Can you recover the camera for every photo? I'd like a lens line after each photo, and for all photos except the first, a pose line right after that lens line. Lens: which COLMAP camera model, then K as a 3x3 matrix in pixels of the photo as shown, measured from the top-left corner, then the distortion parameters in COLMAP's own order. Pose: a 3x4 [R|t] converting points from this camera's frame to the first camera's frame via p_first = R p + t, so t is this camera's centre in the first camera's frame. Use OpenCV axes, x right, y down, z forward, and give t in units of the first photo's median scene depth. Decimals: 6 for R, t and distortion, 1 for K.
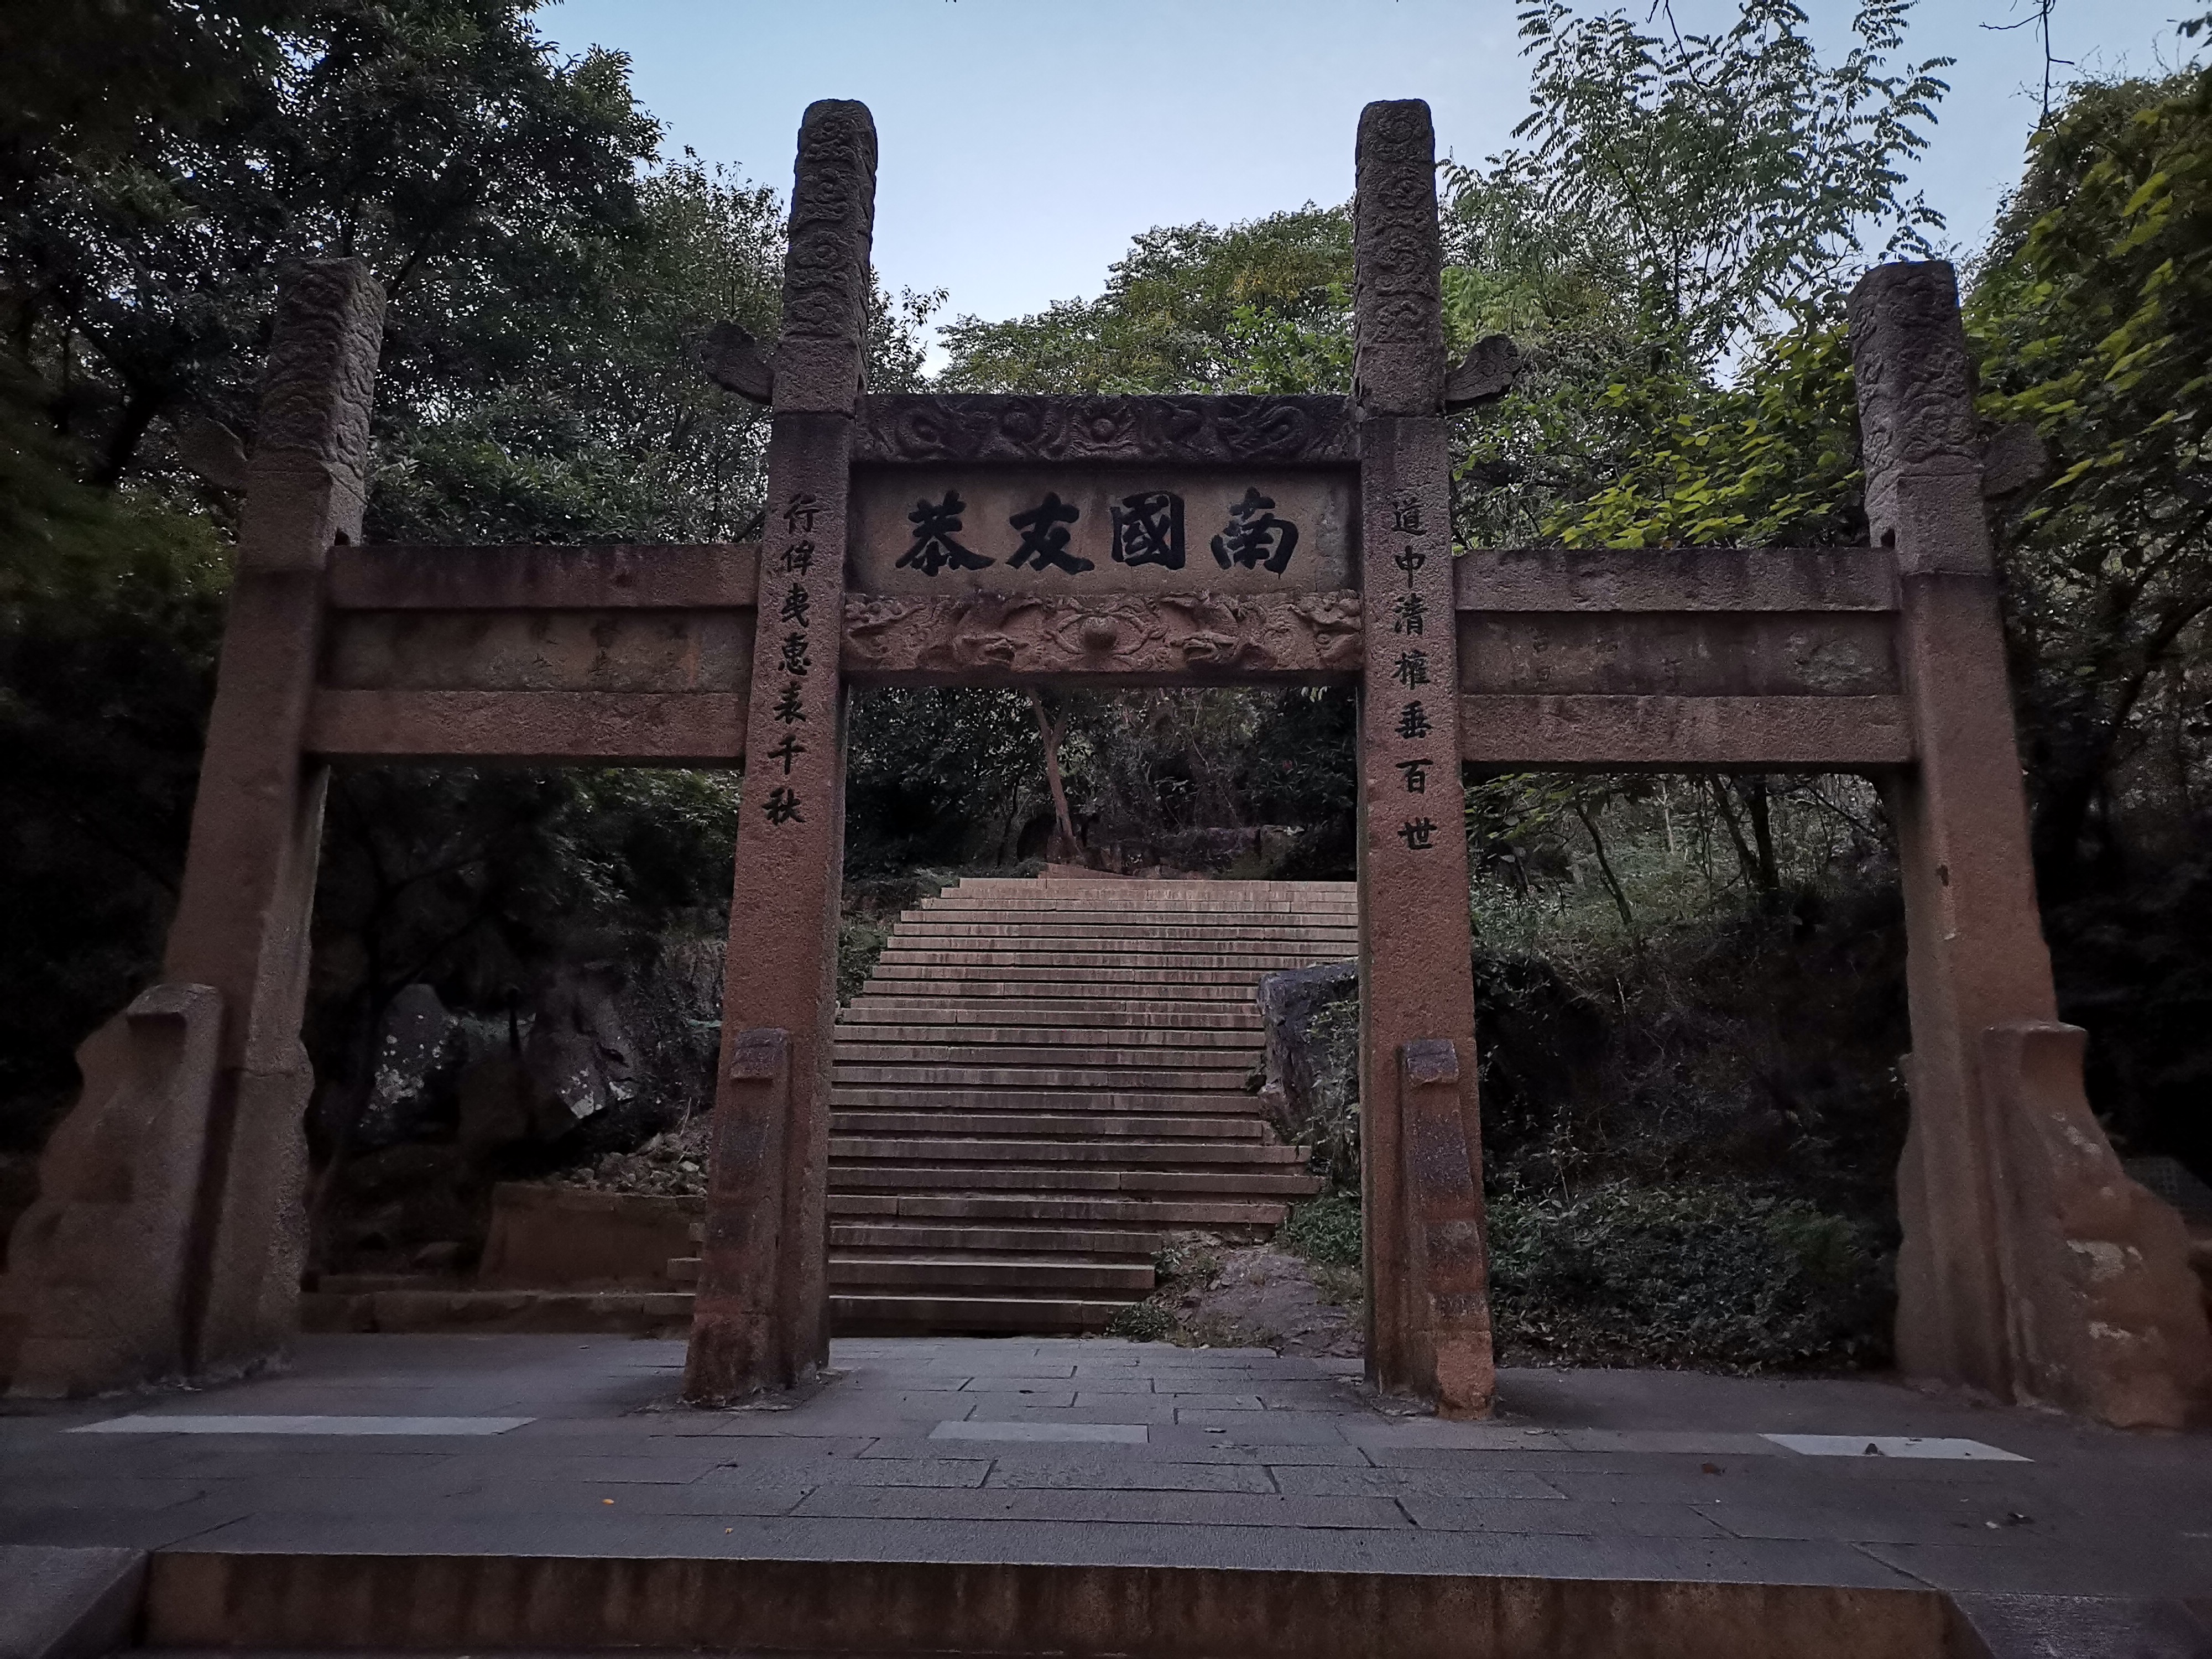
lens RADIAL K [[1669.9, 0, 1103.8], [0, 1669.9, 830.4], [0, 0, 1]] dist [0.043544, -0.001118]
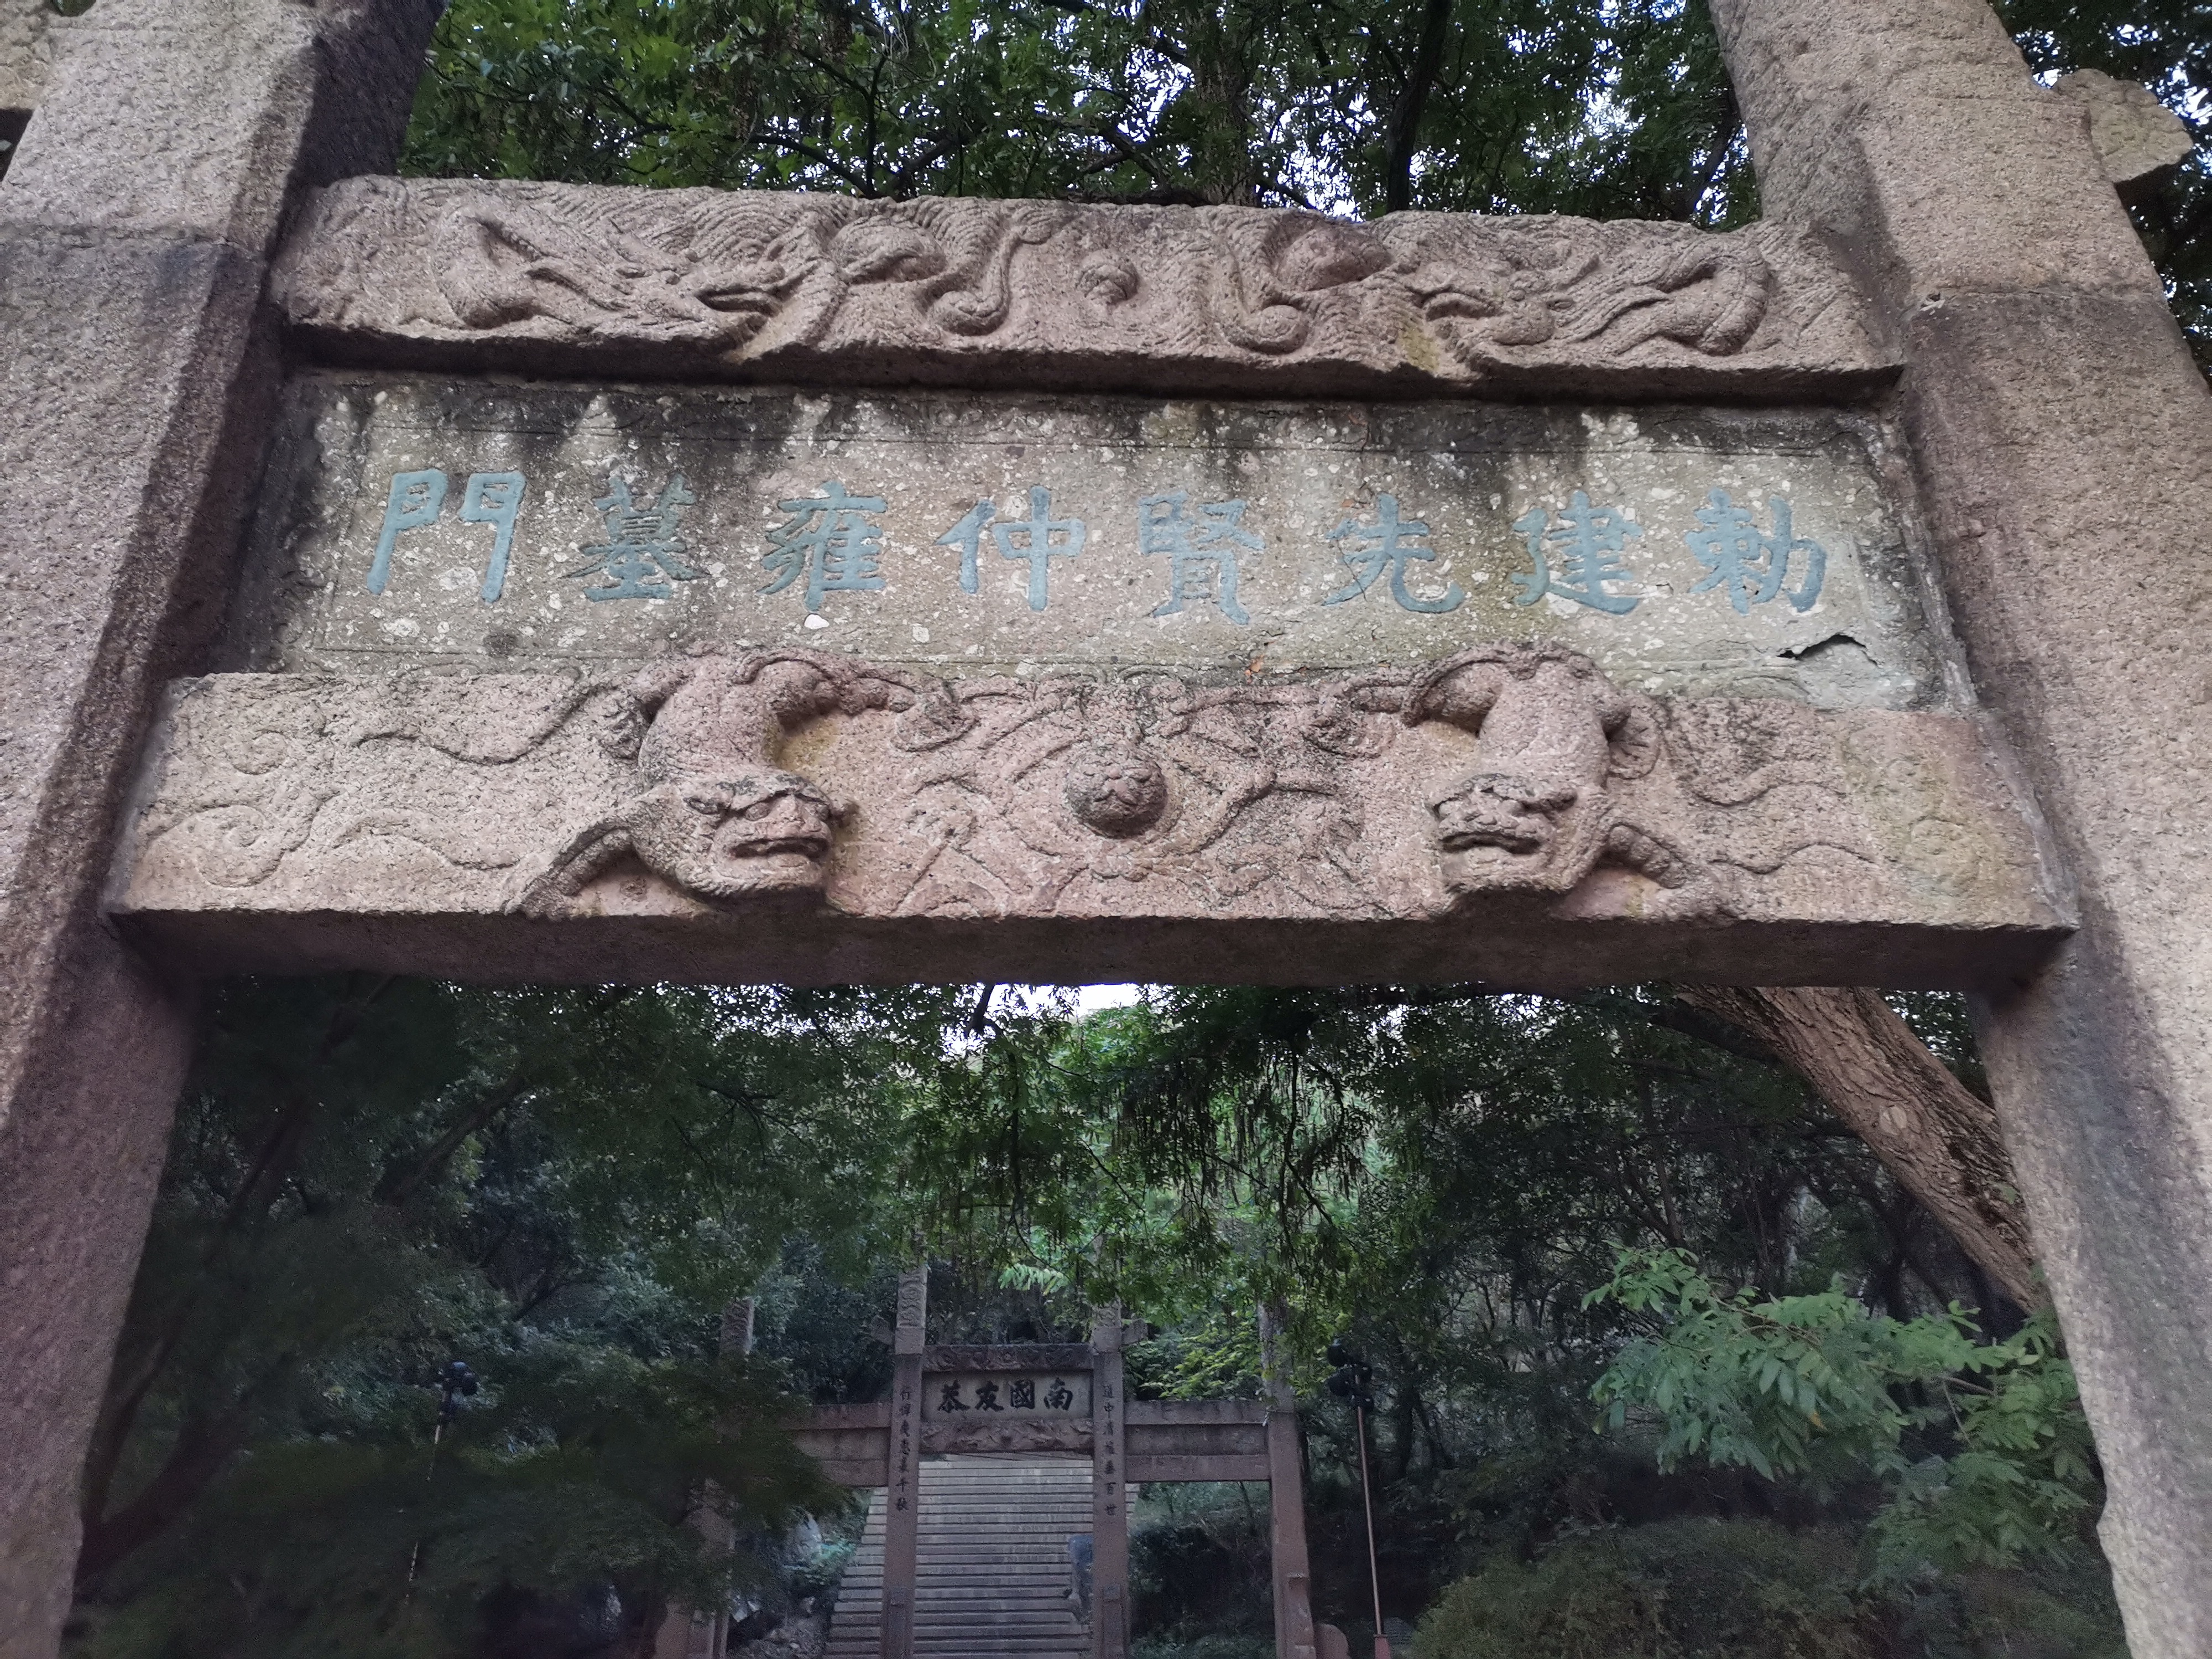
lens RADIAL K [[1669.9, 0, 1109.3], [0, 1669.9, 825.9], [0, 0, 1]] dist [0.043544, -0.001118]
pose [[0.995699, 0.014911, 0.091436, -0.107033], [0.009463, 0.965431, -0.260488, -0.375459], [-0.092159, 0.260233, 0.961138, -2.129740]]
